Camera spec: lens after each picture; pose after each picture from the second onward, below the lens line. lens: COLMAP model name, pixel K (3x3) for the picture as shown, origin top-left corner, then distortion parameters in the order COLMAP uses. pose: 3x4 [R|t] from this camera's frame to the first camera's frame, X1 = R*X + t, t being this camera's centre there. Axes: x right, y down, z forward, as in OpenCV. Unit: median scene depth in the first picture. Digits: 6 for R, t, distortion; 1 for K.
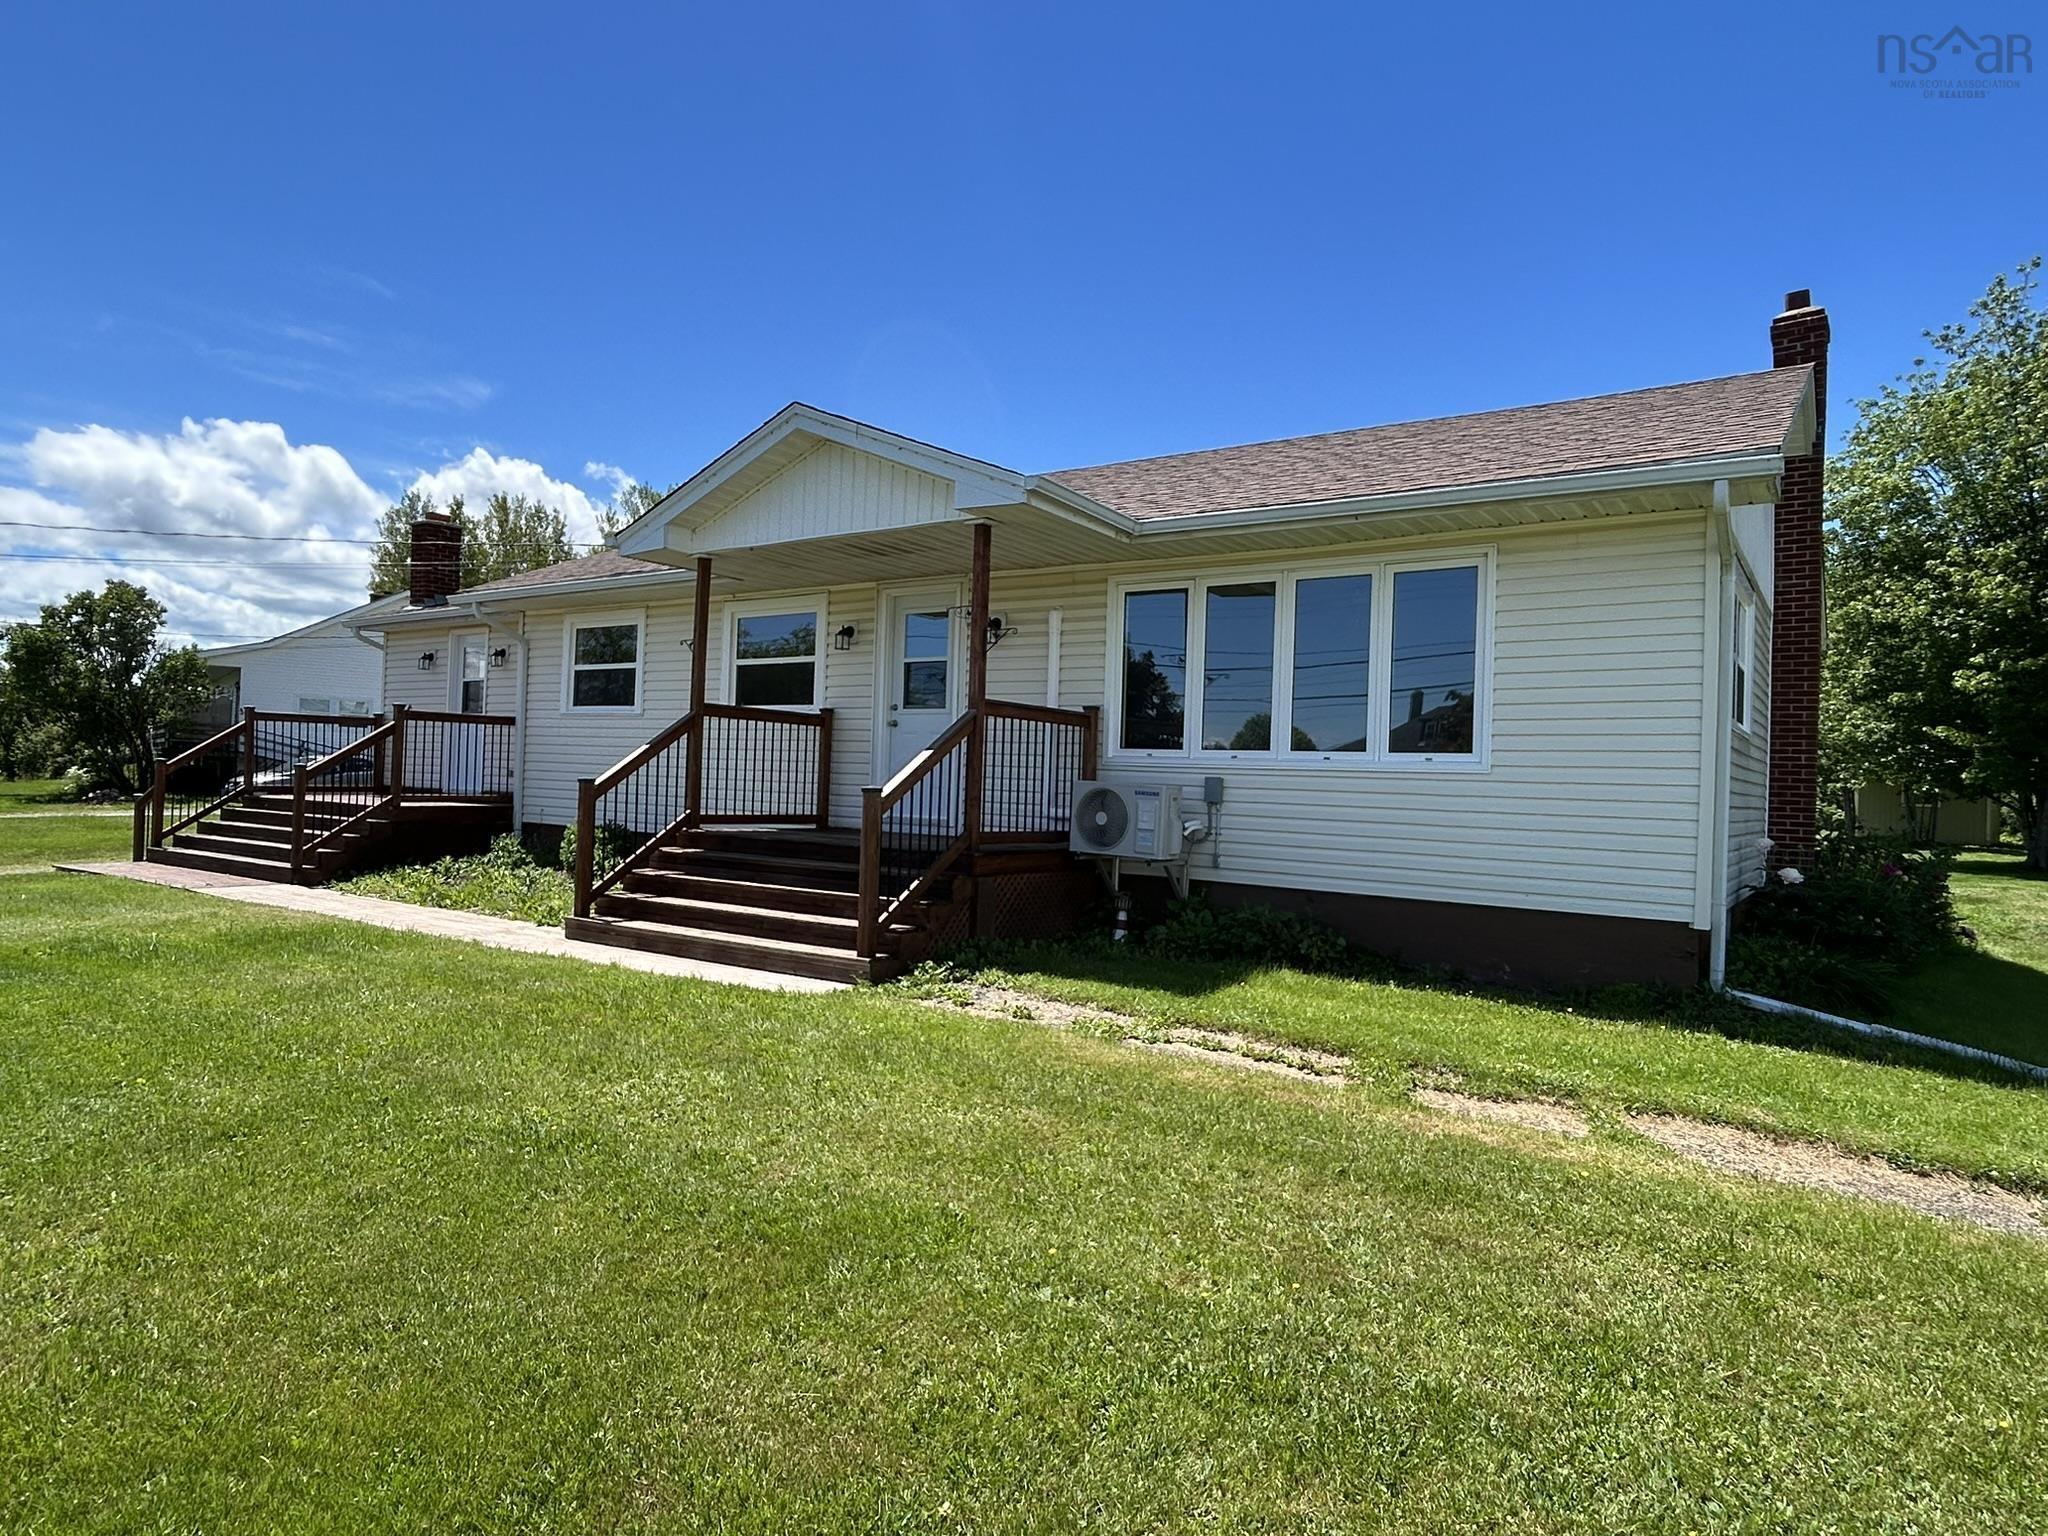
lens RADIAL K [[1205.5, 0, 1002.4], [0, 1205.5, 838.3], [0, 0, 1]] dist [-0.008181, 0.002551]
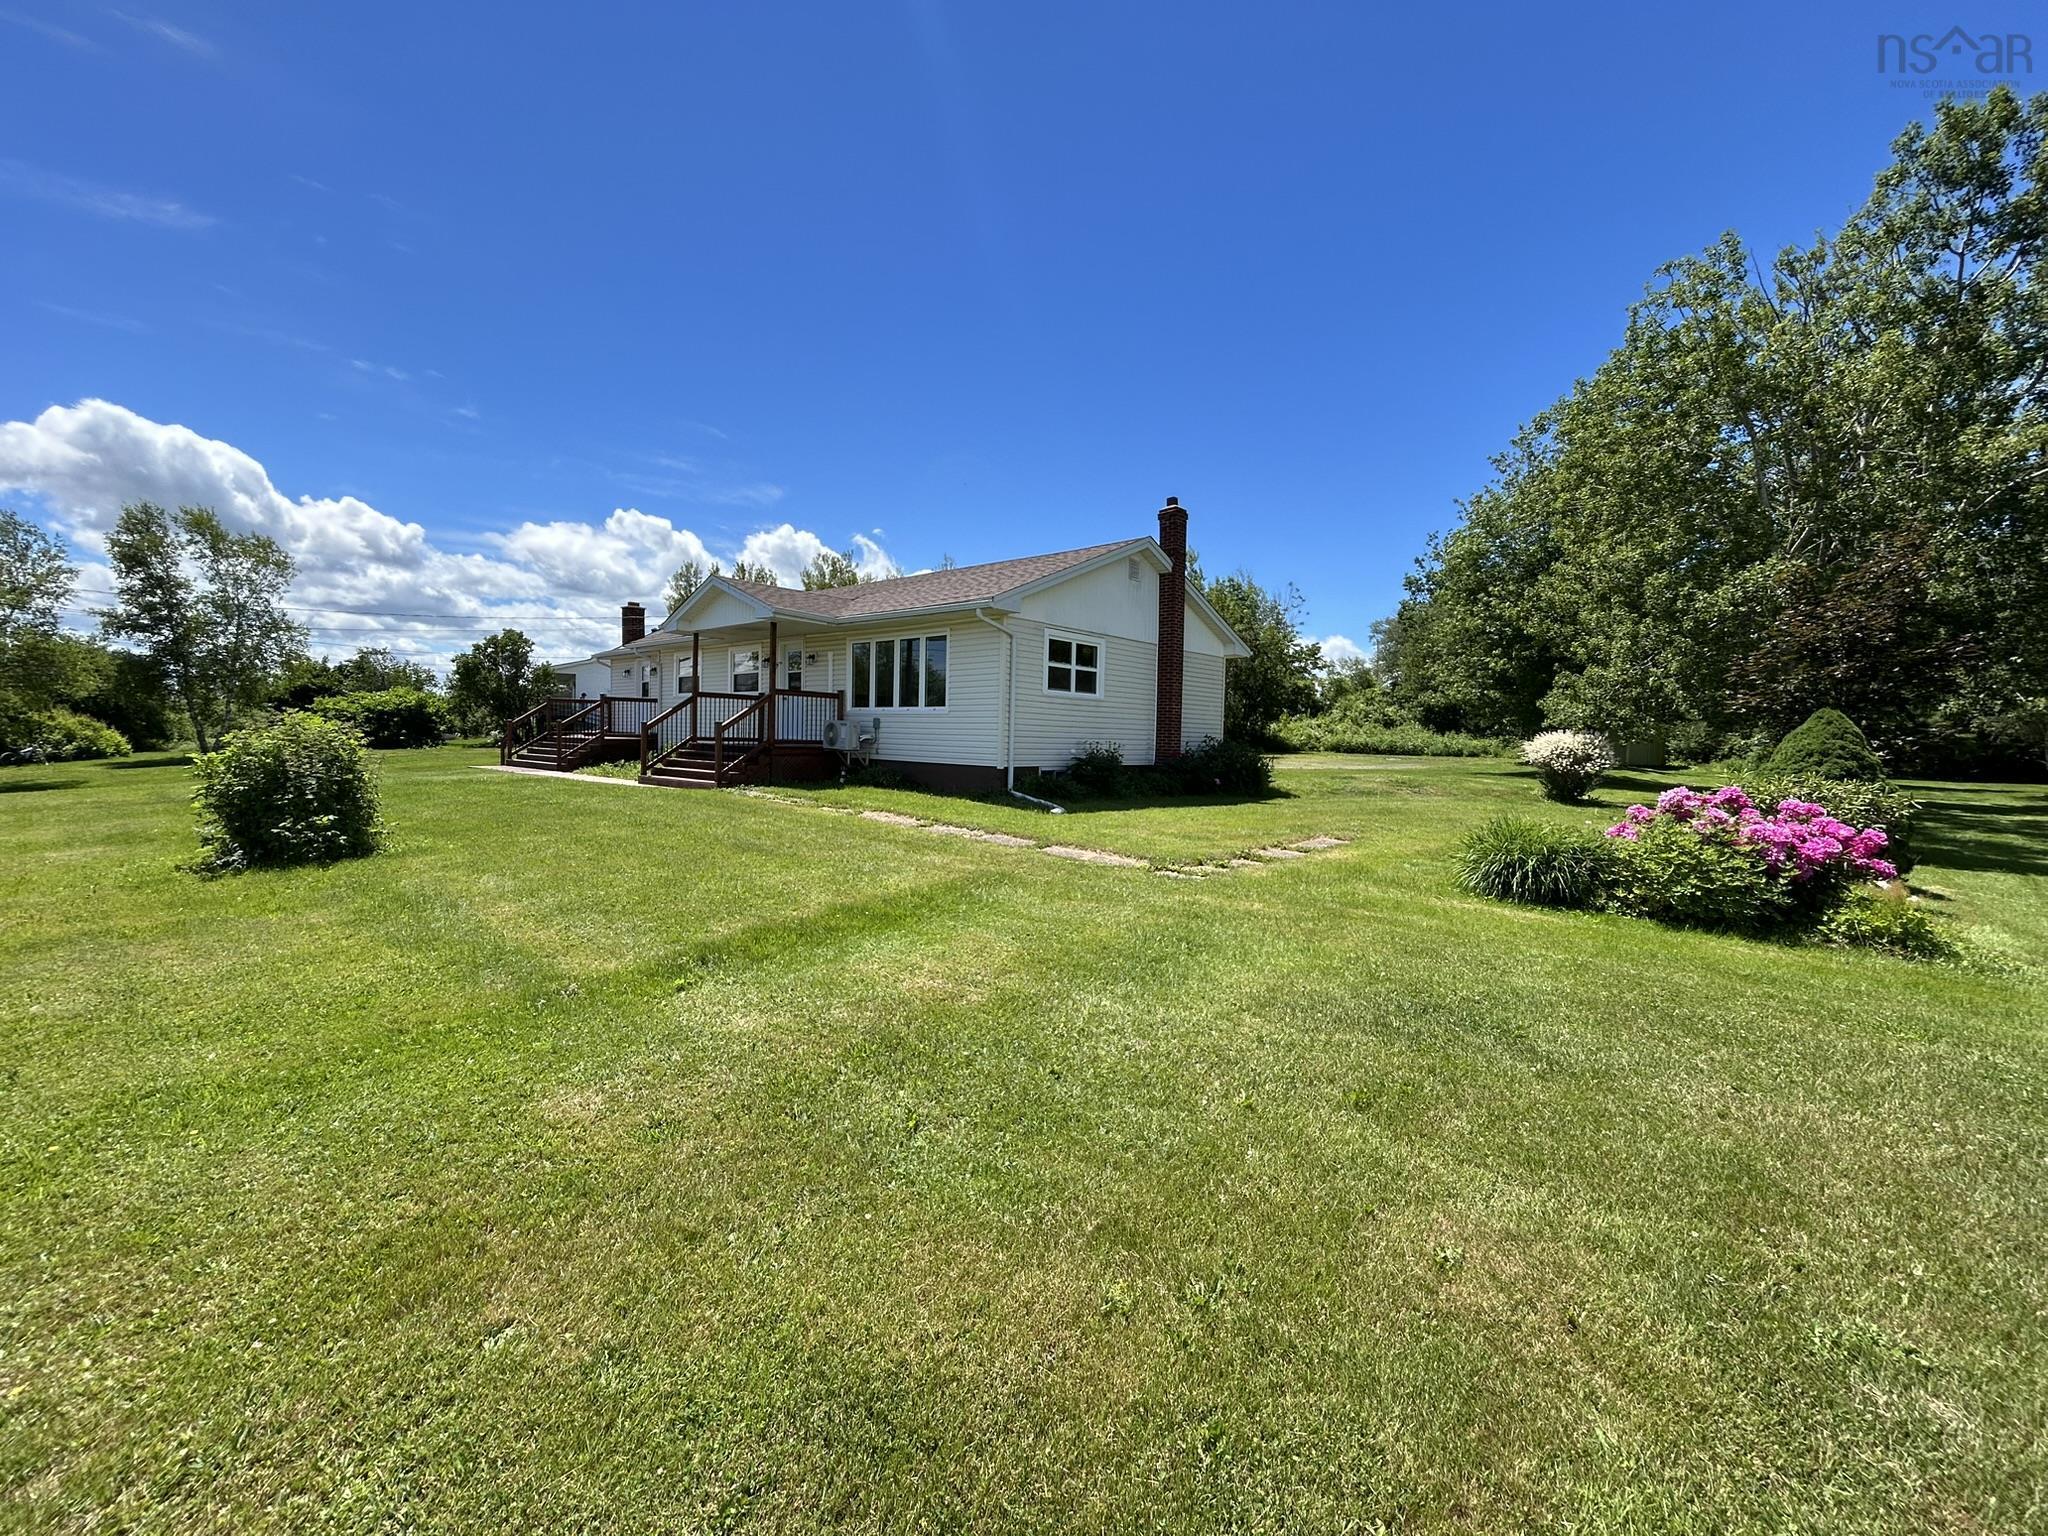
lens RADIAL K [[833.4, 0, 1023.7], [0, 833.4, 756.4], [0, 0, 1]] dist [-0.000916, -0.000048]
pose [[0.992197, -0.005774, -0.124545, 0.604747], [0.001881, 0.999507, -0.031352, 0.073200], [0.124665, 0.030873, 0.991719, -0.582016]]
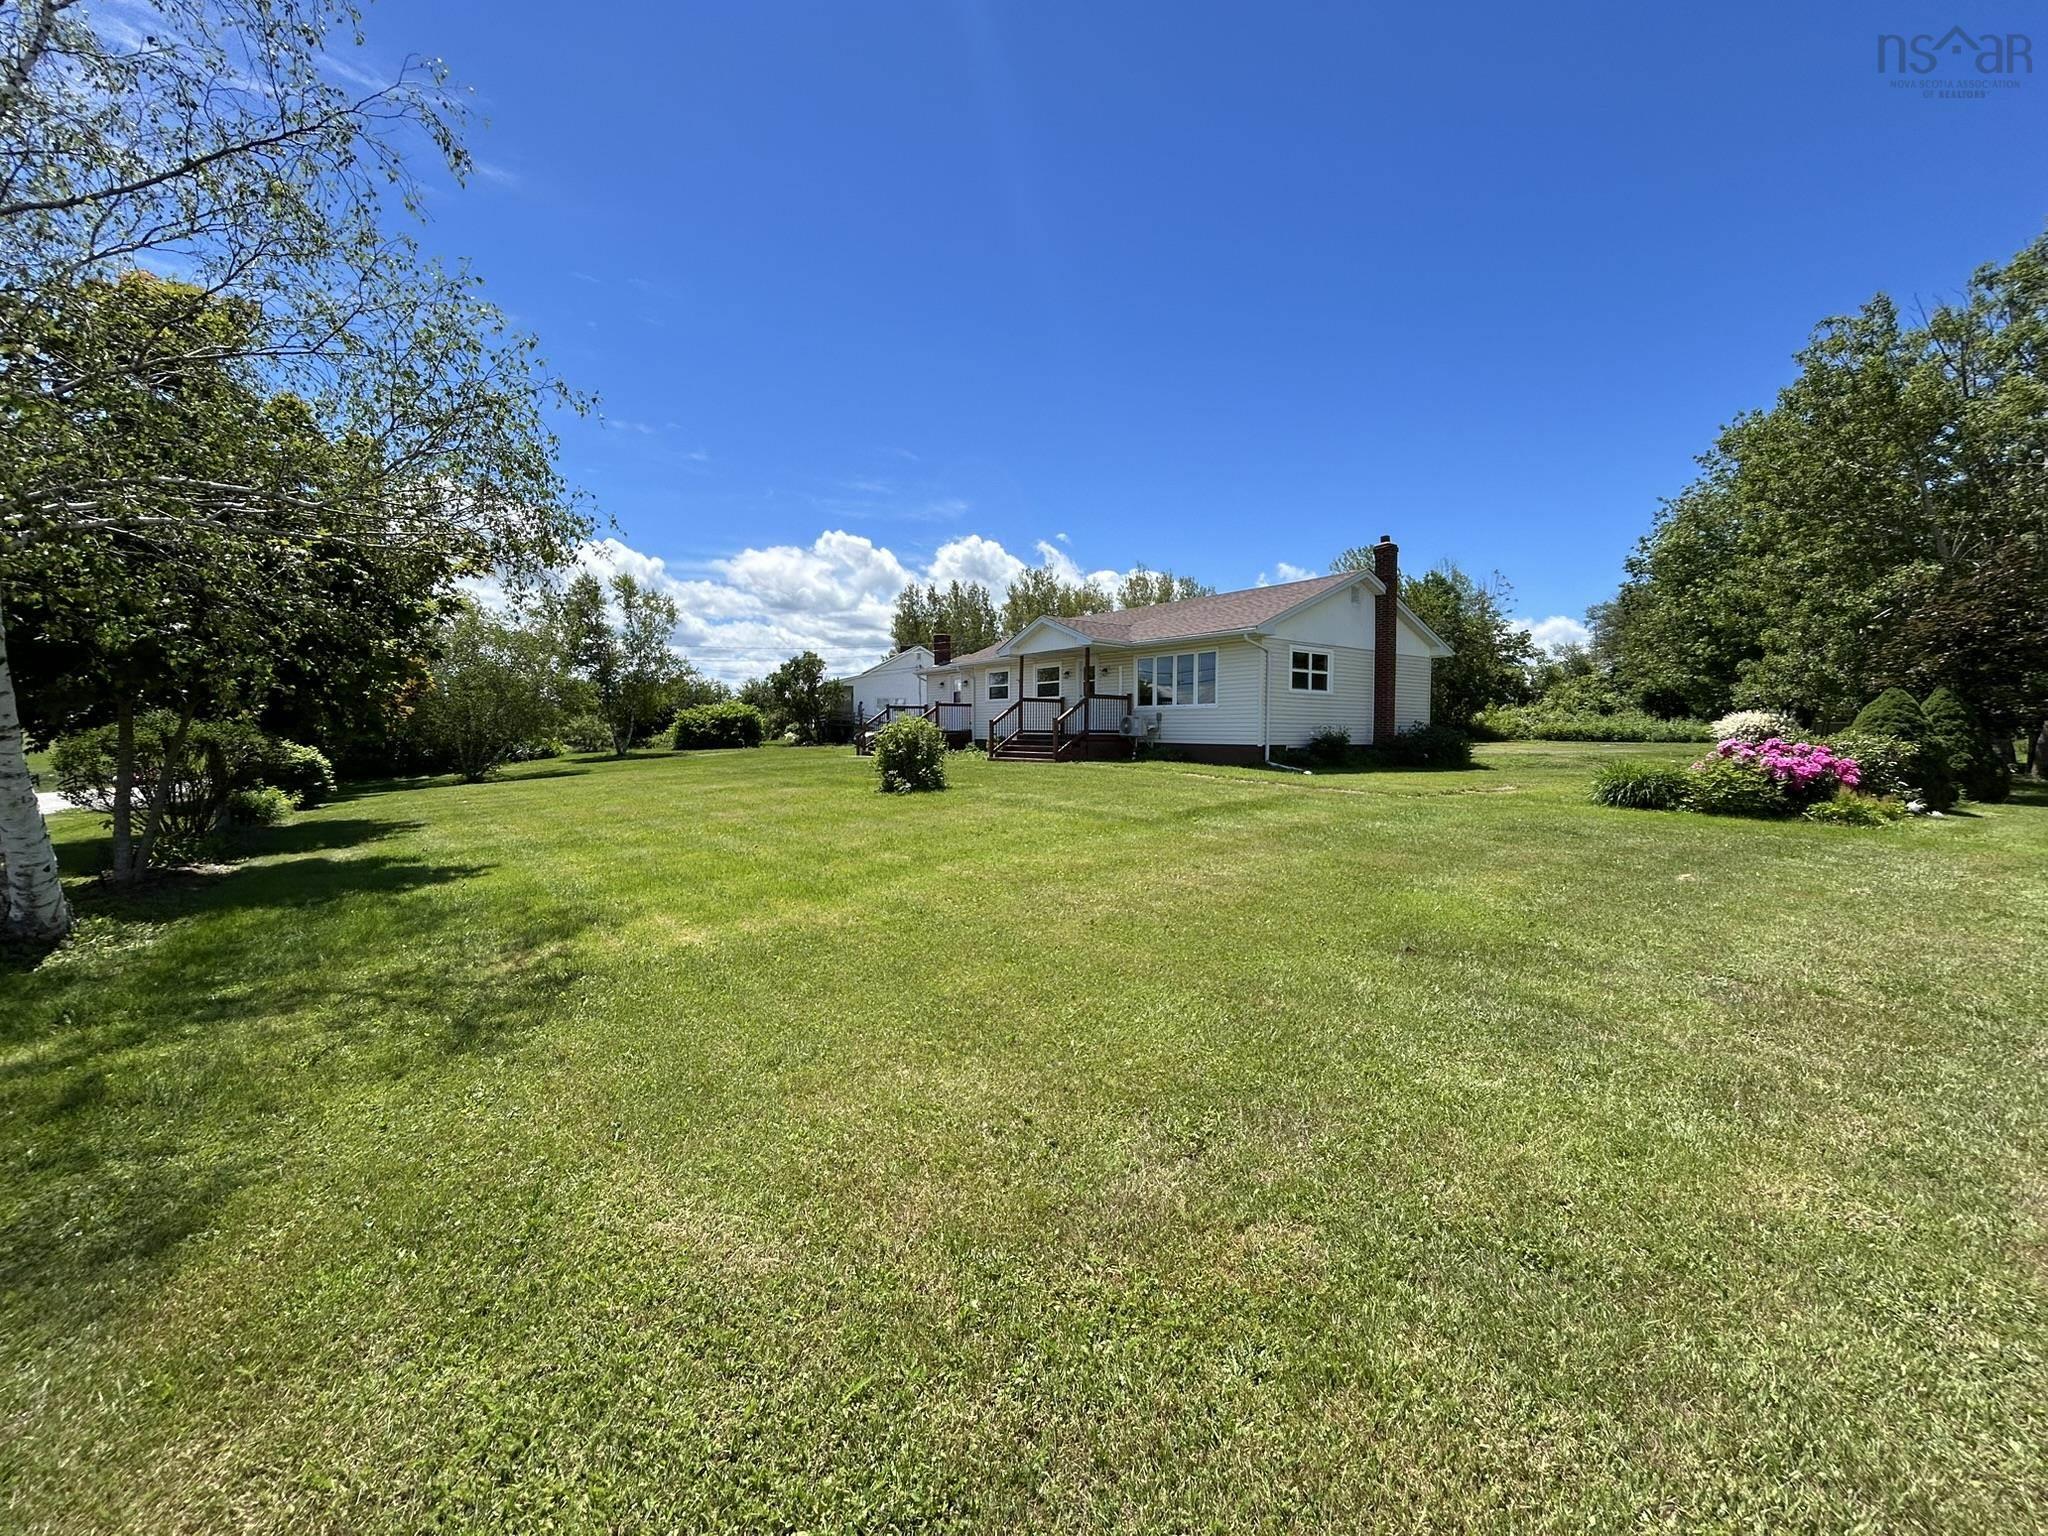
lens RADIAL K [[833.4, 0, 1023.5], [0, 833.4, 762.6], [0, 0, 1]] dist [-0.000916, -0.000048]
pose [[0.943693, -0.015715, -0.330448, 0.519548], [0.008242, 0.999678, -0.024006, 0.127237], [0.330719, 0.019930, 0.943519, -1.196411]]
